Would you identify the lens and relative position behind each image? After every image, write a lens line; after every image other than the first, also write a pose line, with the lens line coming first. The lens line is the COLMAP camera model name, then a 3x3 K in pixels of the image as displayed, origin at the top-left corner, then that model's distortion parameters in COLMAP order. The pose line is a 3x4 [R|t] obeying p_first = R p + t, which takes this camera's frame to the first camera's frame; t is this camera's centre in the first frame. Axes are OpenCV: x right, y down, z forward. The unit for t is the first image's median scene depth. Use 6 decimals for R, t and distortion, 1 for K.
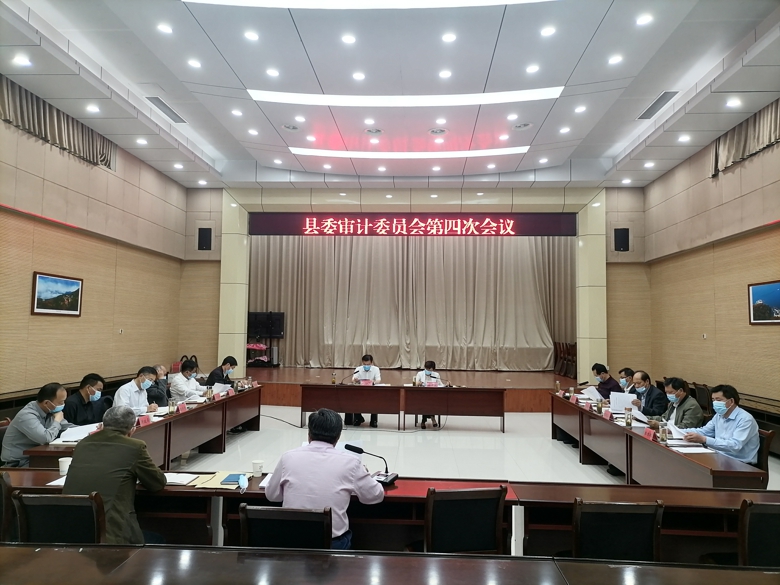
lens RADIAL K [[585.9, 0, 393.9], [0, 585.9, 292.4], [0, 0, 1]] dist [0.038476, -0.011097]
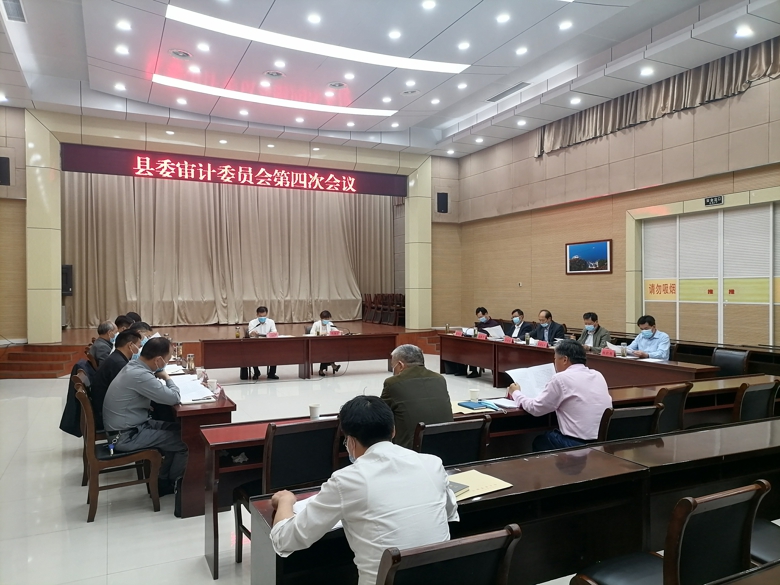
lens RADIAL K [[585.9, 0, 394.3], [0, 585.9, 293.1], [0, 0, 1]] dist [0.038476, -0.011097]
pose [[0.875052, -0.017630, 0.483708, -0.301729], [-0.018460, 0.997394, 0.069747, 0.009940], [-0.483677, -0.069961, 0.872446, 0.037832]]
